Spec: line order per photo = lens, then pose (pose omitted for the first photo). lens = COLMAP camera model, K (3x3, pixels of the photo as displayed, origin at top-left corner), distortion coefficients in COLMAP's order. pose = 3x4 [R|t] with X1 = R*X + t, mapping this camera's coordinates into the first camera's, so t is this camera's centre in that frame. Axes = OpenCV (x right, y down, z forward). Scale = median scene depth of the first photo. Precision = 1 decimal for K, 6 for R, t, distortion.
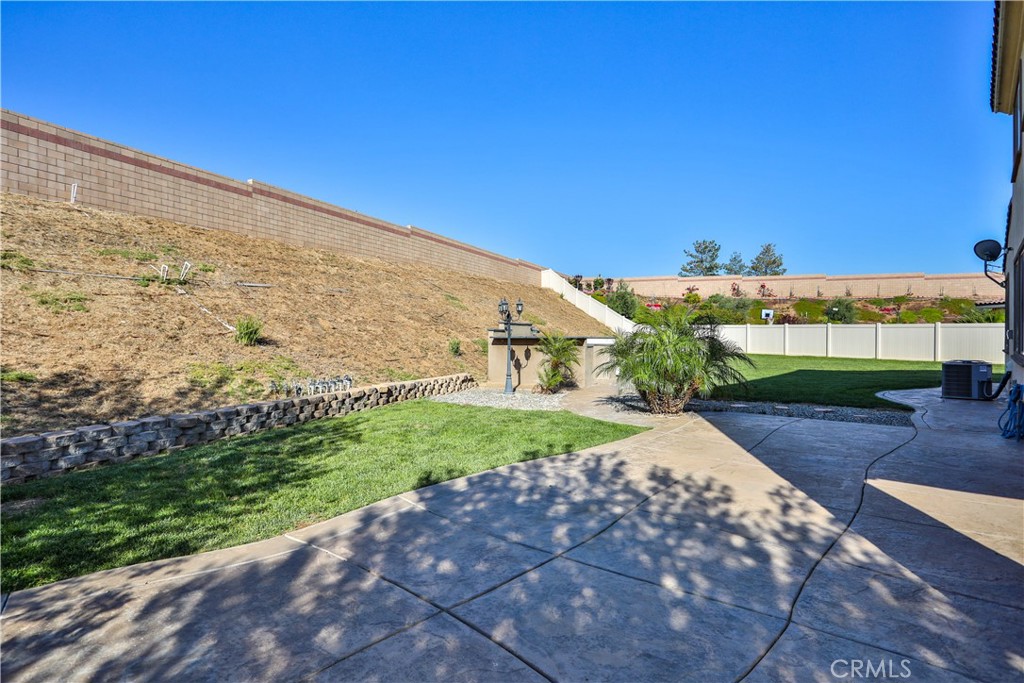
lens RADIAL K [[535.5, 0, 519.8], [0, 535.5, 339.8], [0, 0, 1]] dist [-0.037545, 0.009748]
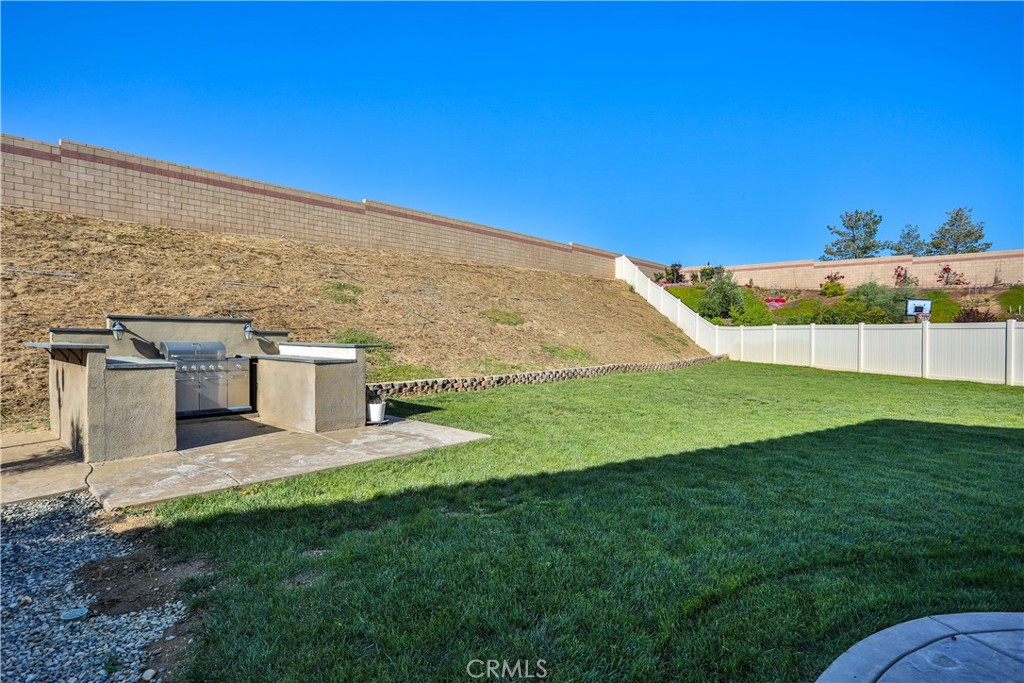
lens RADIAL K [[535.5, 0, 509.3], [0, 535.5, 339.0], [0, 0, 1]] dist [-0.037545, 0.009748]
pose [[0.946095, 0.008655, -0.323774, 0.210875], [-0.010335, 0.999941, -0.003469, -0.004625], [0.323724, 0.006628, 0.946128, 0.263737]]
